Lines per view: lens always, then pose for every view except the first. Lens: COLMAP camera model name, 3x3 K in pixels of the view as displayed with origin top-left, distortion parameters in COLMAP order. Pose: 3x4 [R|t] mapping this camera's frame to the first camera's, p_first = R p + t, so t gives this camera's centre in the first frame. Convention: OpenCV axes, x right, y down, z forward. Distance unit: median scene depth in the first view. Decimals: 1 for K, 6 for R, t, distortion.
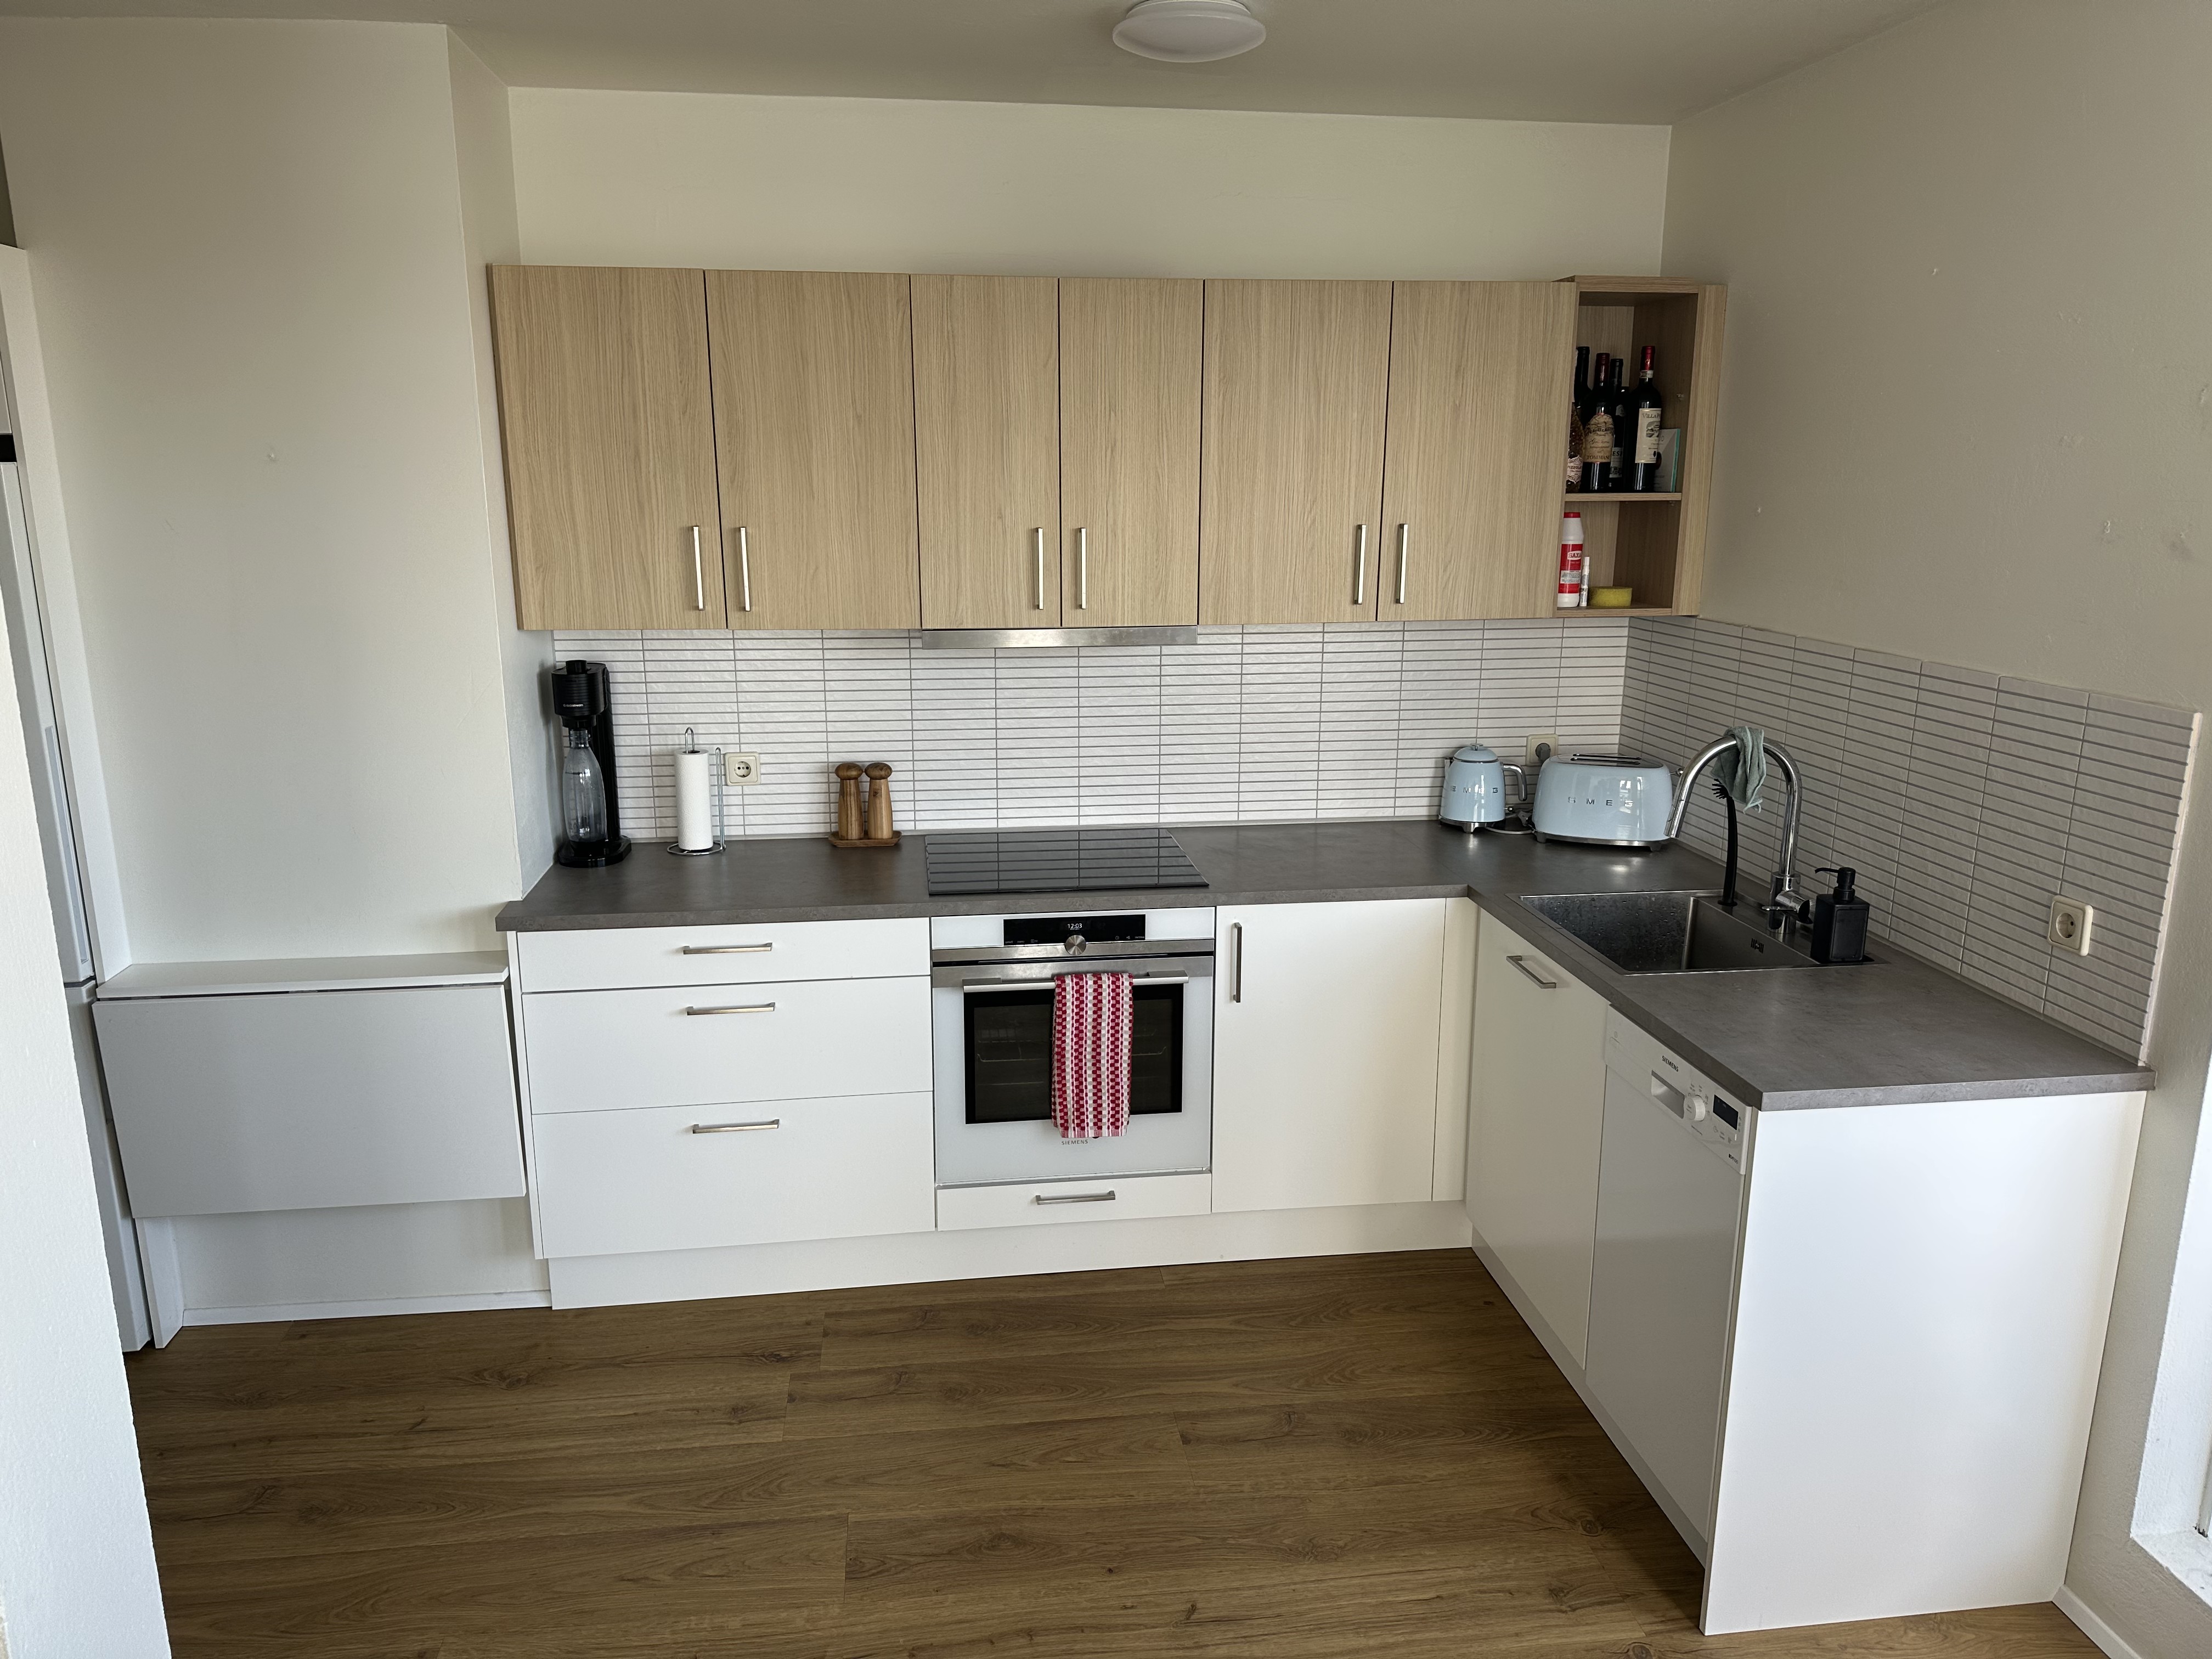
lens RADIAL K [[1538.5, 0, 1106.0], [0, 1538.5, 829.5], [0, 0, 1]] dist [0.108451, -0.252311]
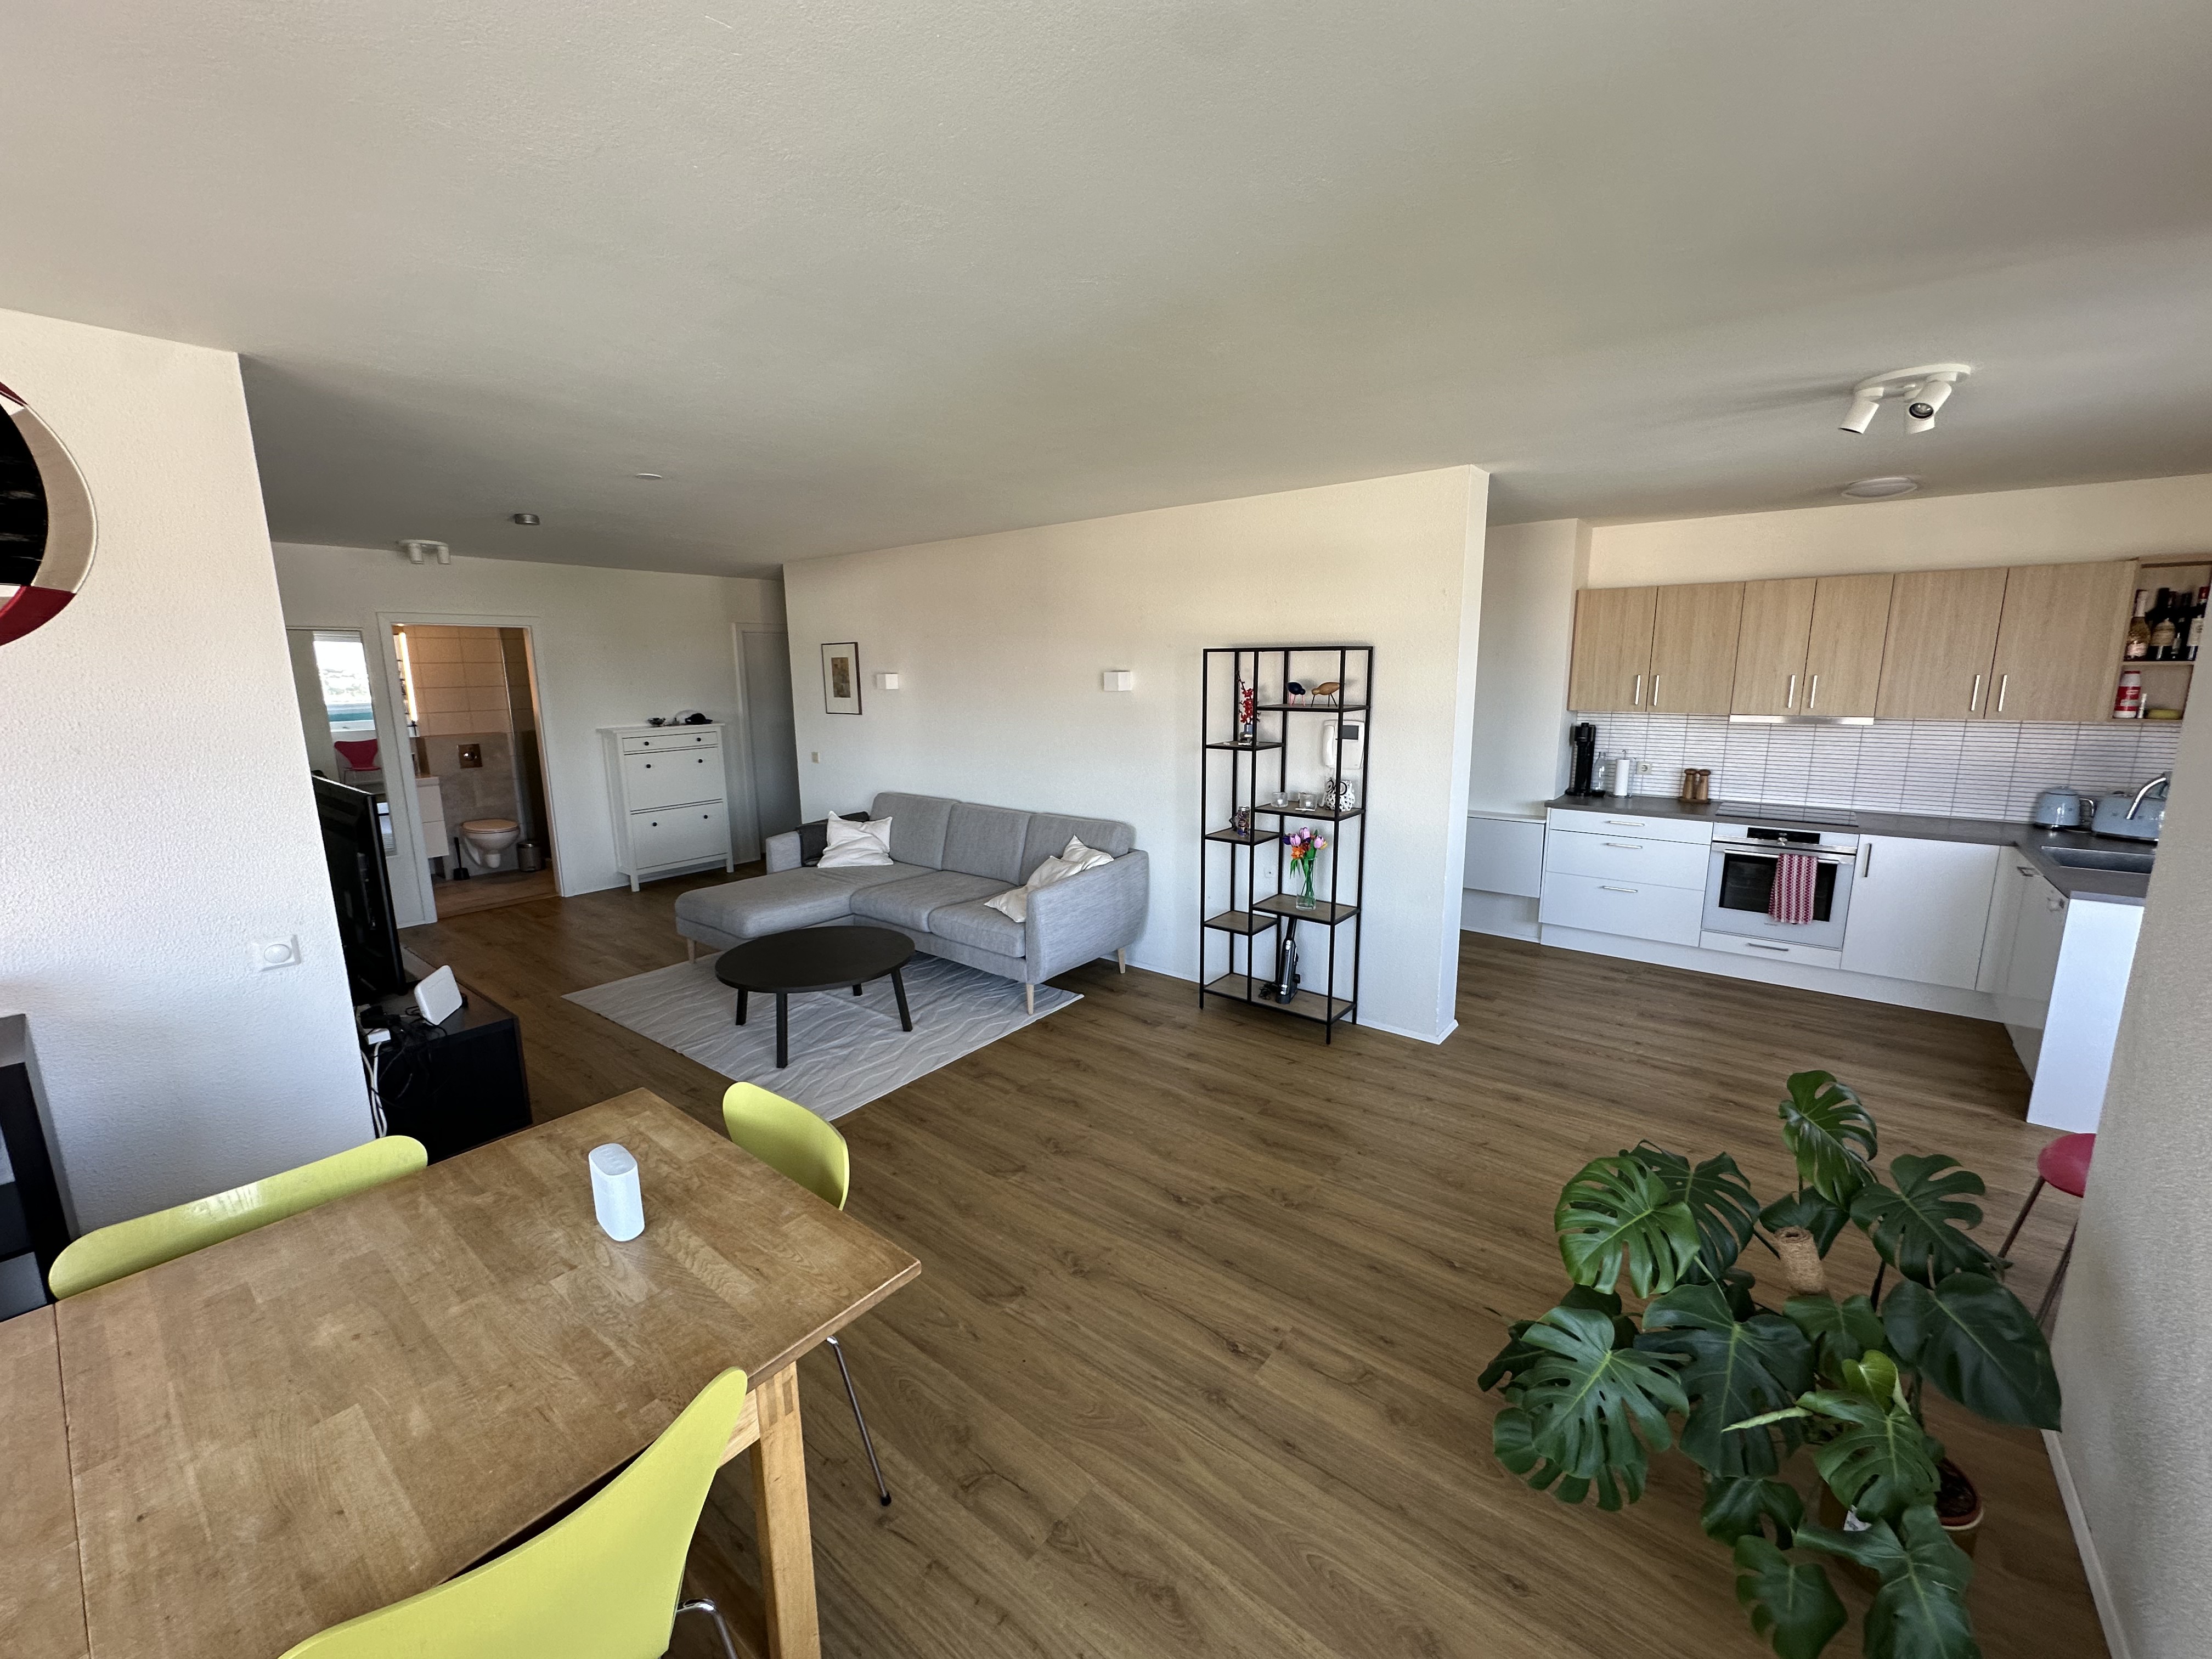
lens RADIAL K [[883.6, 0, 1106.0], [0, 883.6, 829.5], [0, 0, 1]] dist [-0.003261, -0.000375]
pose [[0.700047, 0.124165, -0.703219, 0.209144], [-0.151260, 0.988205, 0.023907, 0.181884], [0.697893, 0.089633, 0.710571, -0.754200]]
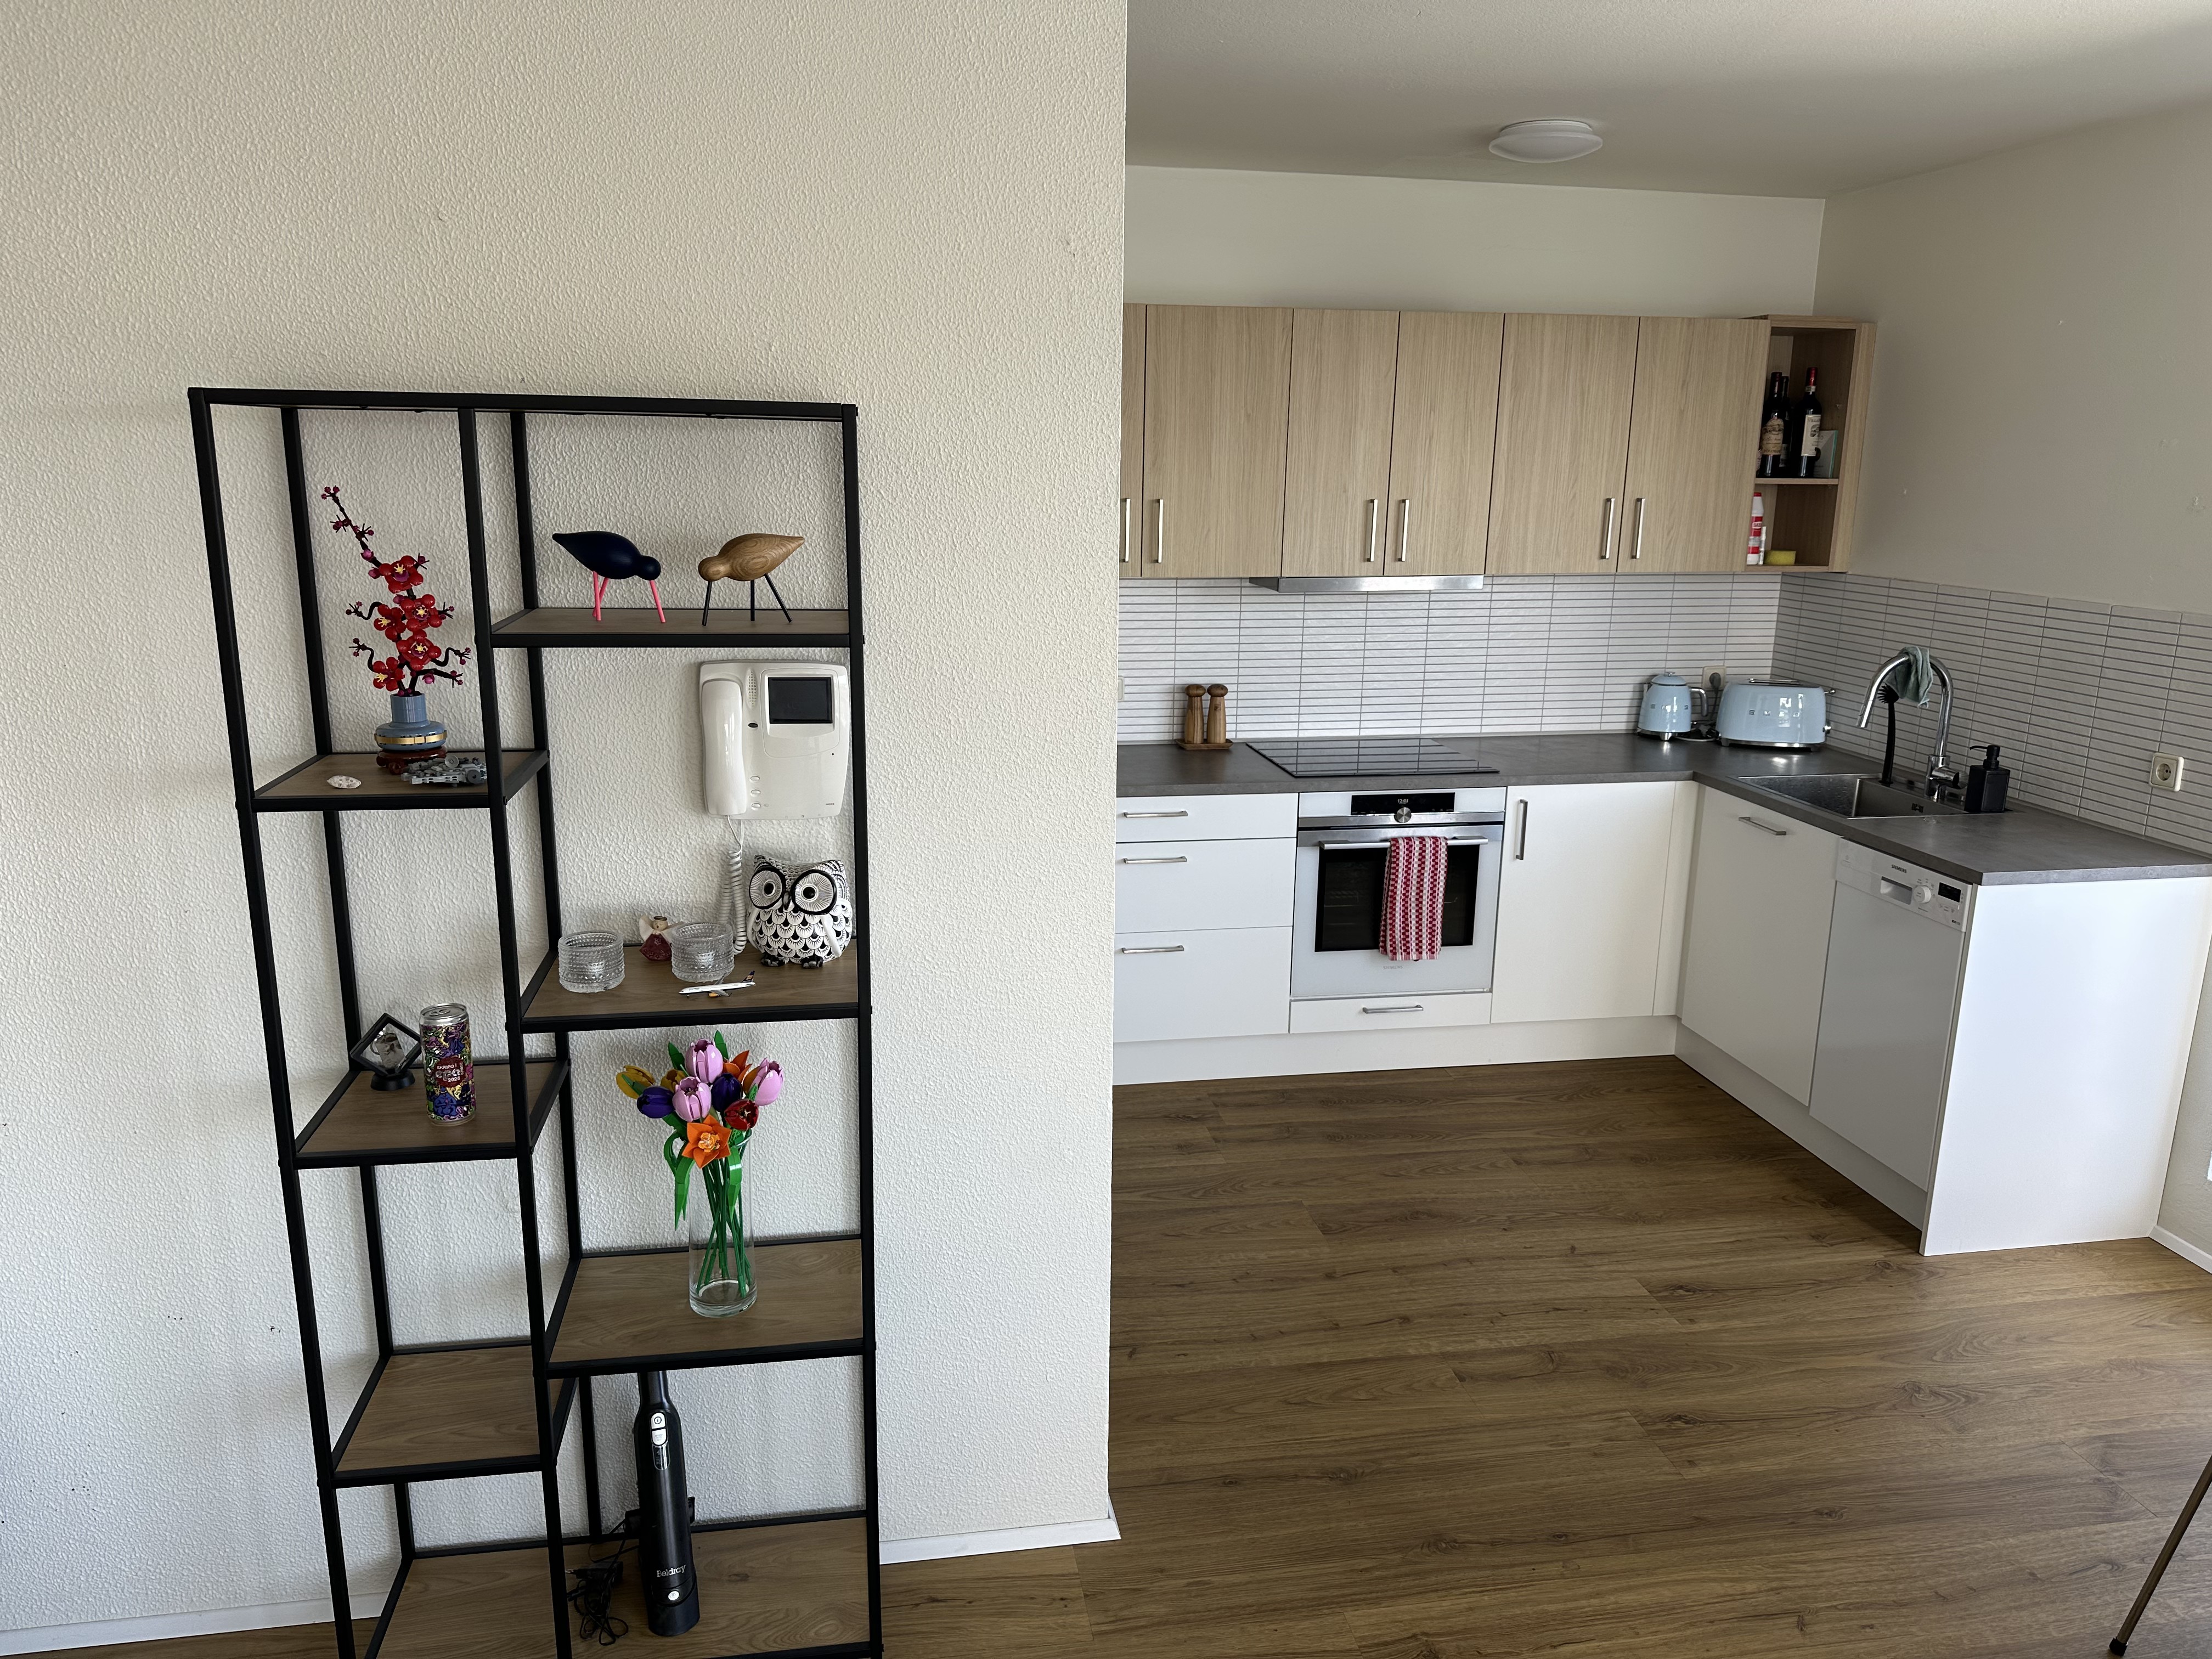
lens RADIAL K [[1526.6, 0, 1080.5], [0, 1526.6, 841.5], [0, 0, 1]] dist [0.089899, -0.252834]
pose [[0.999596, -0.000717, 0.028398, -0.328449], [0.000333, 0.999909, 0.013506, 0.078118], [-0.028405, -0.013491, 0.999505, -0.303973]]
